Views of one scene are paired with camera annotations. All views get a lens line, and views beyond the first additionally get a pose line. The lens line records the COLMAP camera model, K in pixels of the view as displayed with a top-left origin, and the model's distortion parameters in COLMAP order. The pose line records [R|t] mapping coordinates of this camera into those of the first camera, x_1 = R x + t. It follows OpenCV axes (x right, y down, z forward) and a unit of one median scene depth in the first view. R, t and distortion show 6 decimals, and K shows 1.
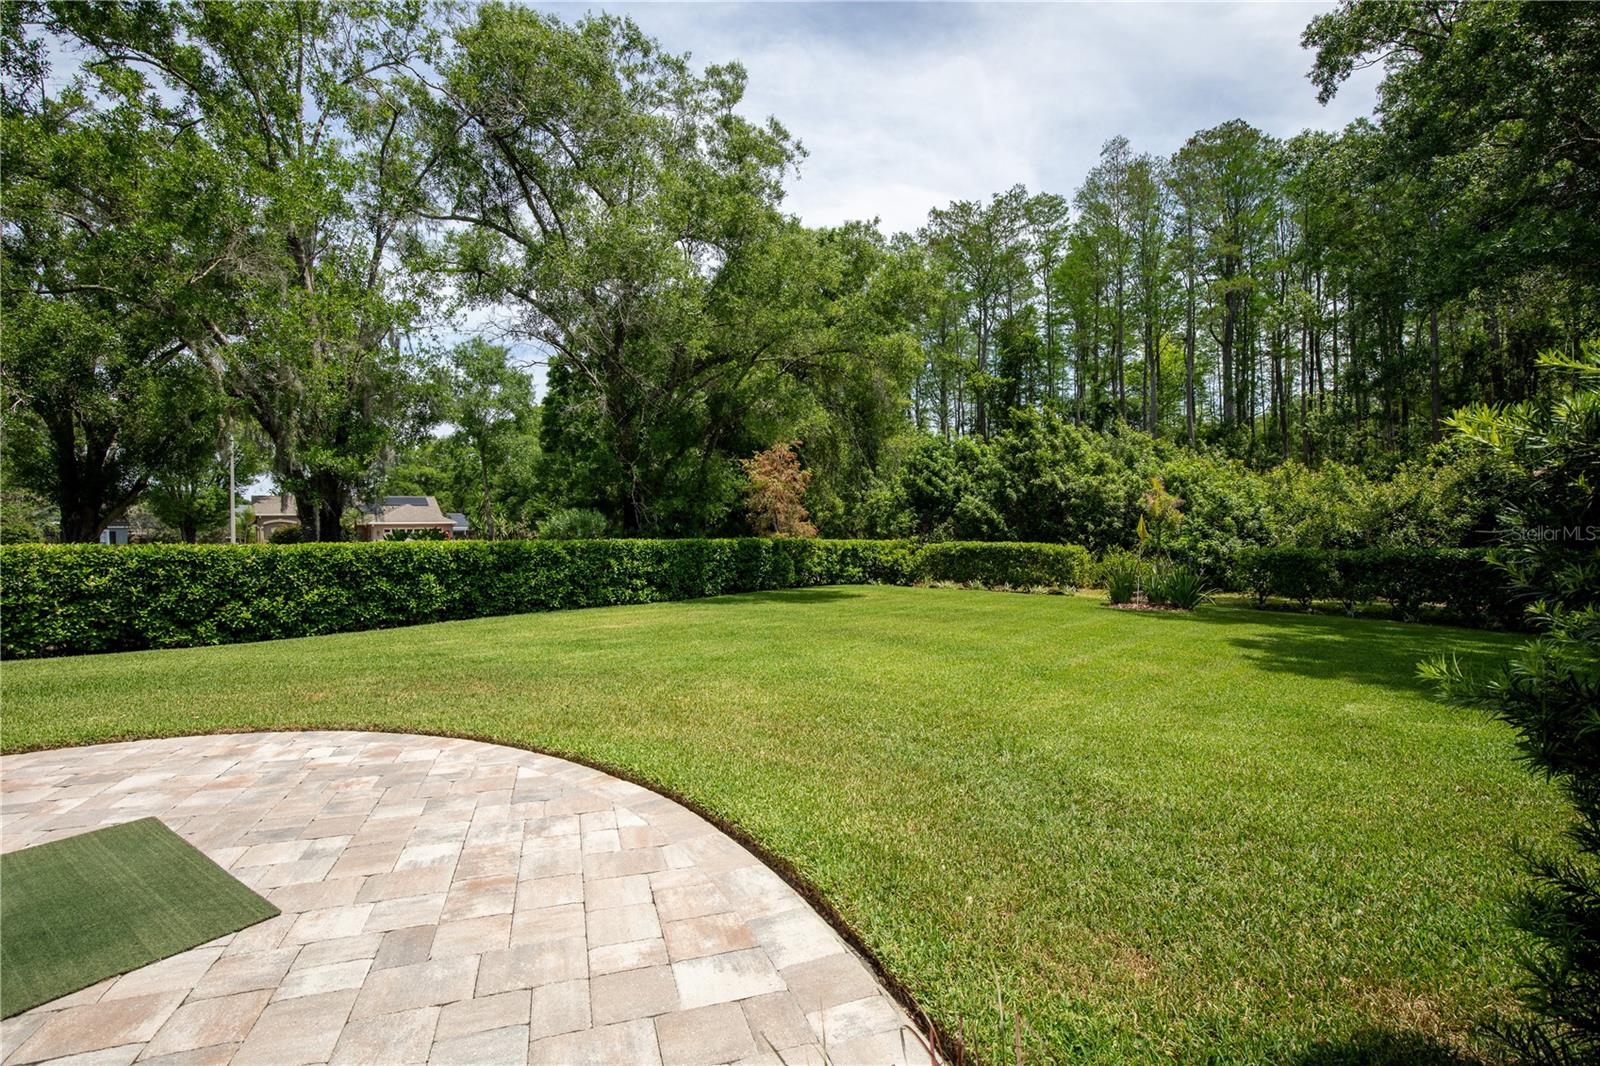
lens RADIAL K [[736.9, 0, 809.9], [0, 736.9, 528.1], [0, 0, 1]] dist [0.010378, -0.003889]
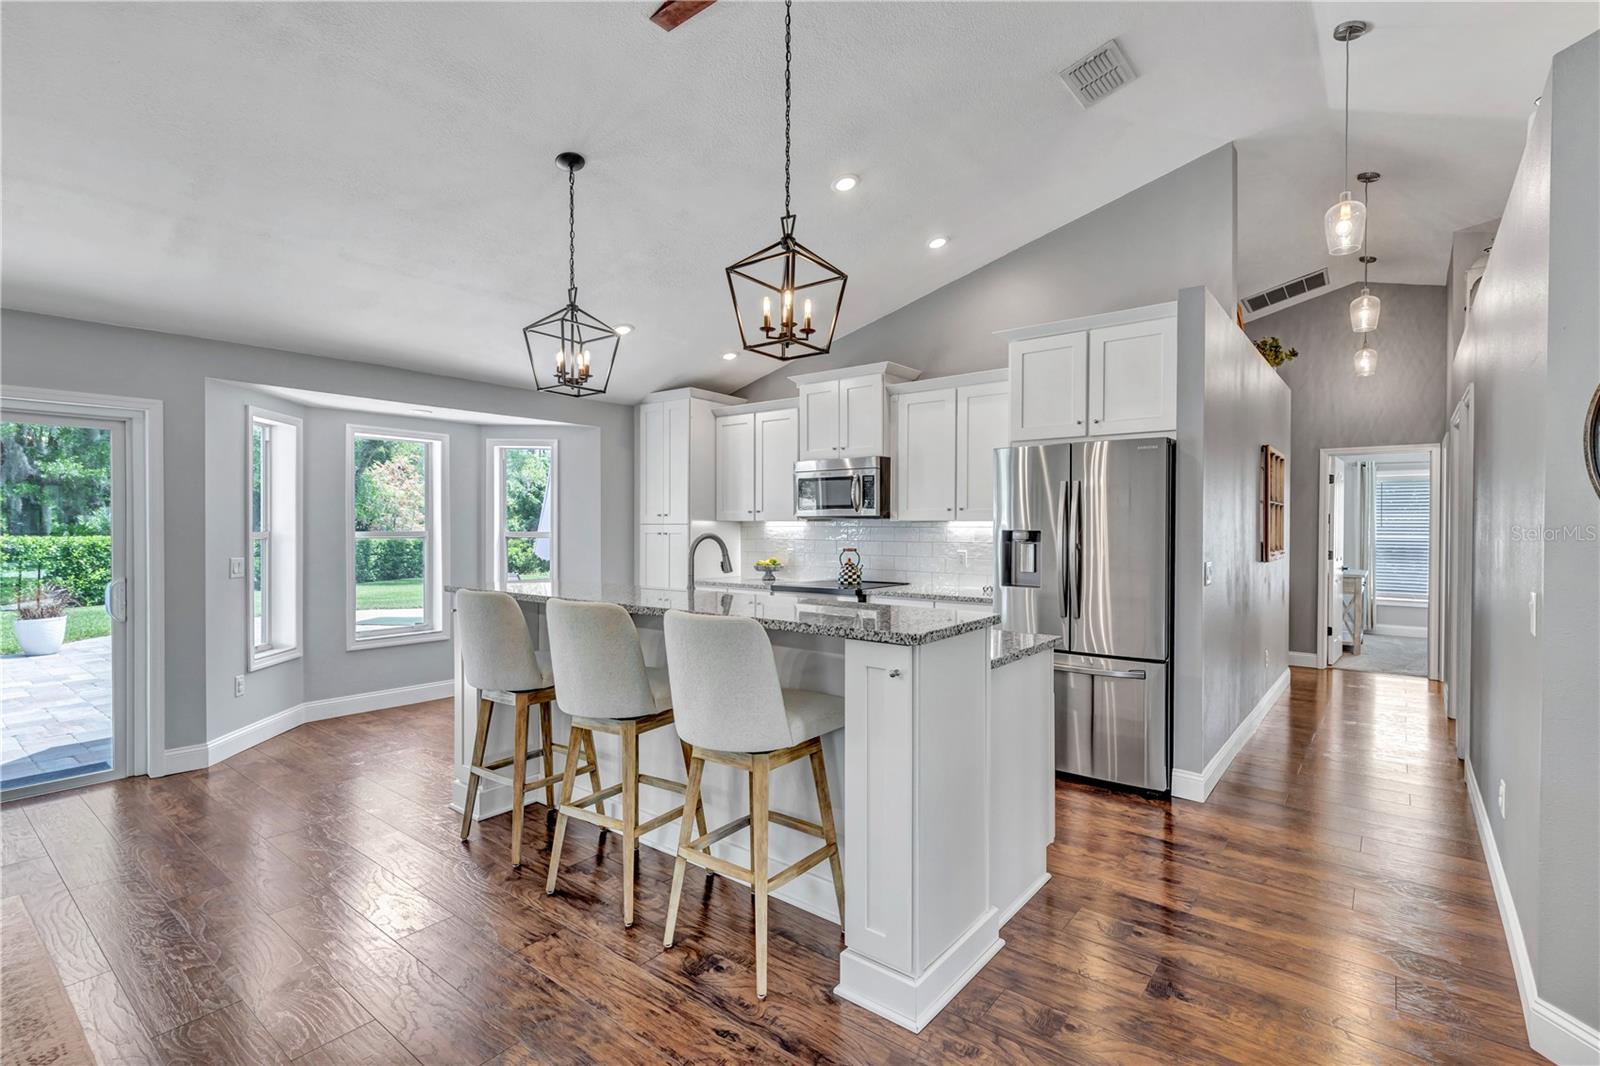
lens RADIAL K [[736.9, 0, 820.8], [0, 736.9, 528.4], [0, 0, 1]] dist [0.010378, -0.003889]
pose [[0.827376, 0.017951, 0.561361, -0.308723], [-0.012504, 0.999830, -0.013542, 0.005979], [-0.561509, 0.004185, 0.827460, -0.787158]]
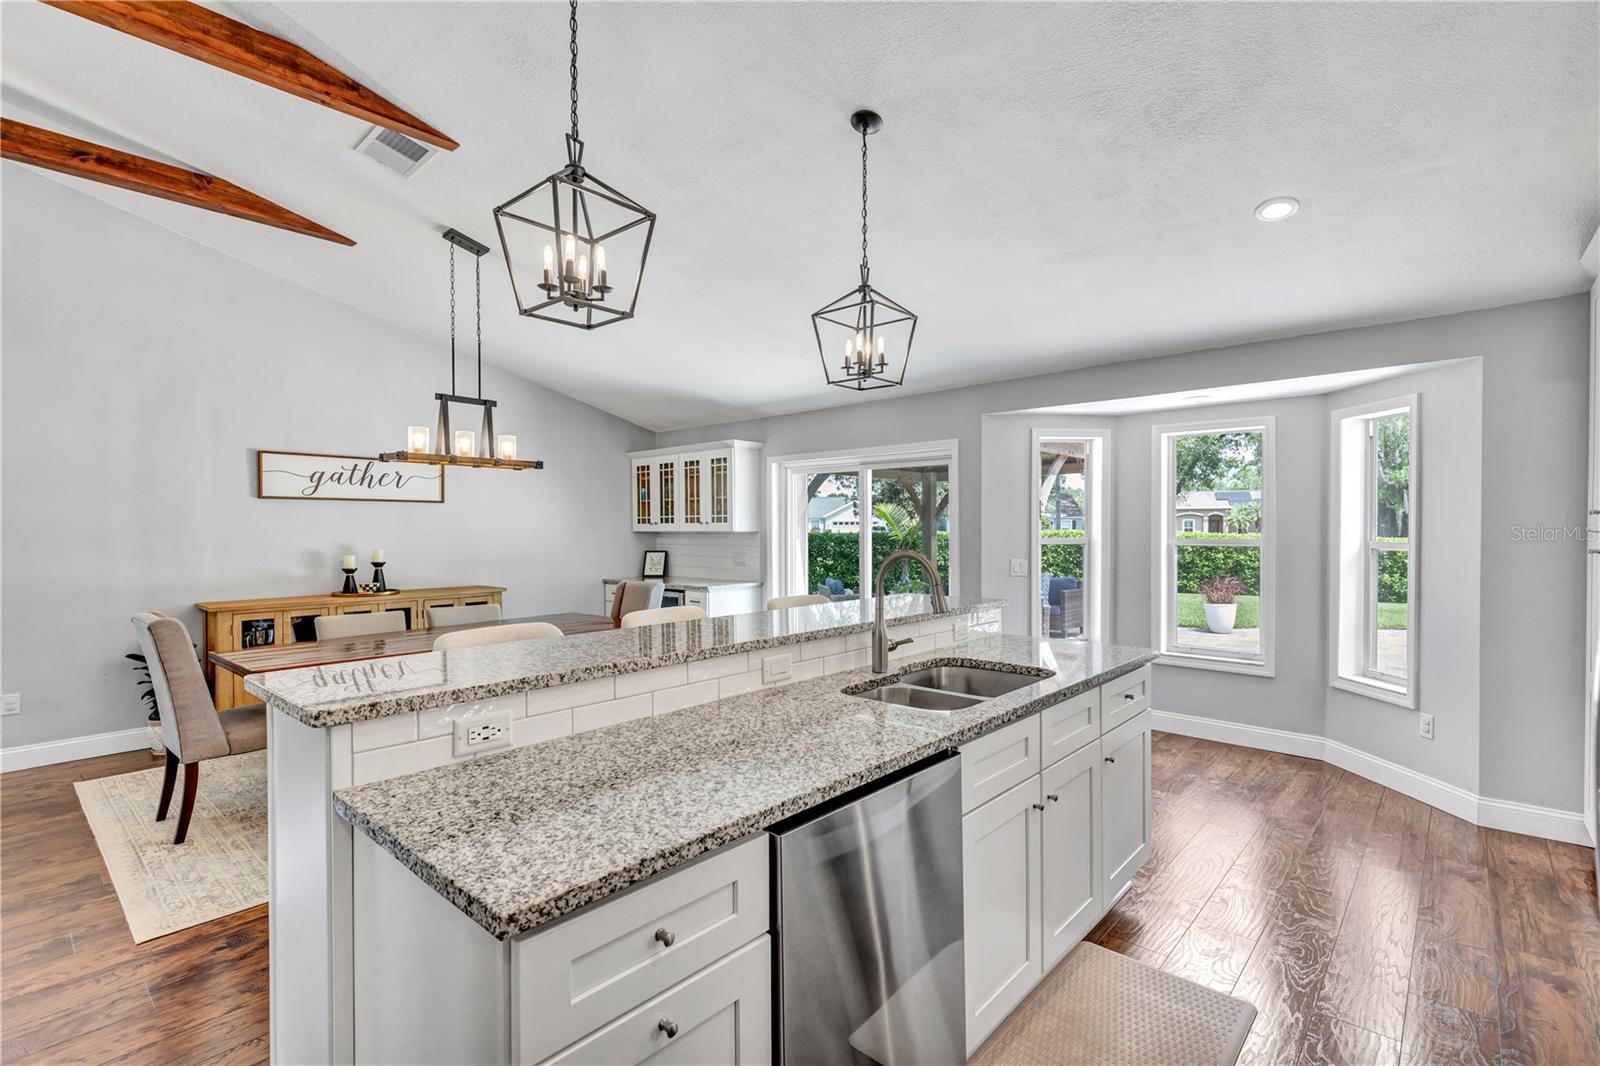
lens RADIAL K [[736.9, 0, 810.3], [0, 736.9, 541.3], [0, 0, 1]] dist [0.010378, -0.003889]
pose [[0.507253, 0.033601, -0.861142, -0.043878], [-0.012833, 0.999423, 0.031437, -0.003129], [0.861702, -0.004895, 0.507391, -0.653398]]
